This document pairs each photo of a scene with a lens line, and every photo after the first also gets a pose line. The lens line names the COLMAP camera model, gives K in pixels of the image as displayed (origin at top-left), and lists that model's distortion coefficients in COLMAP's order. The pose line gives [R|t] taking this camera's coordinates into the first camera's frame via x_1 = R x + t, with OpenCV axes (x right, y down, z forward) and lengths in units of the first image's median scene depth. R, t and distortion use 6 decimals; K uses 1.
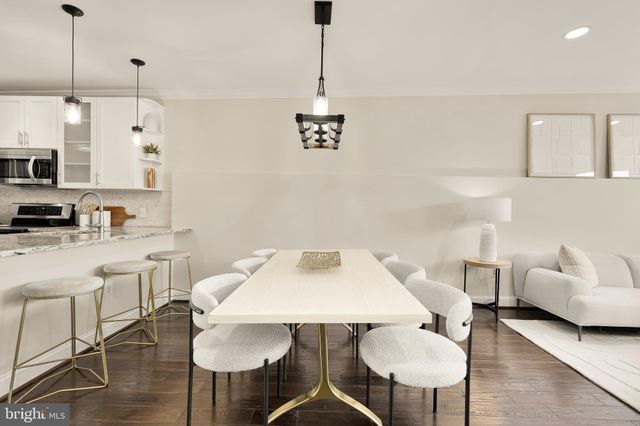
lens RADIAL K [[298.6, 0, 316.7], [0, 298.6, 211.2], [0, 0, 1]] dist [0.011080, 0.000107]
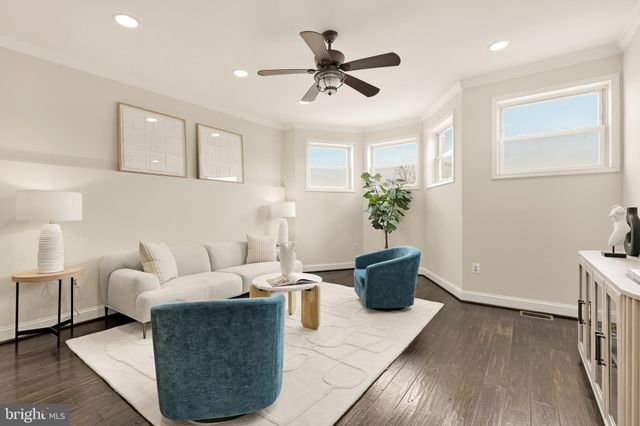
lens RADIAL K [[298.6, 0, 316.7], [0, 298.6, 211.2], [0, 0, 1]] dist [0.011080, 0.000107]
pose [[0.565170, -0.015802, 0.824823, 0.324607], [0.013576, 0.999859, 0.009853, 0.009753], [-0.824863, 0.005629, 0.565305, -0.020372]]
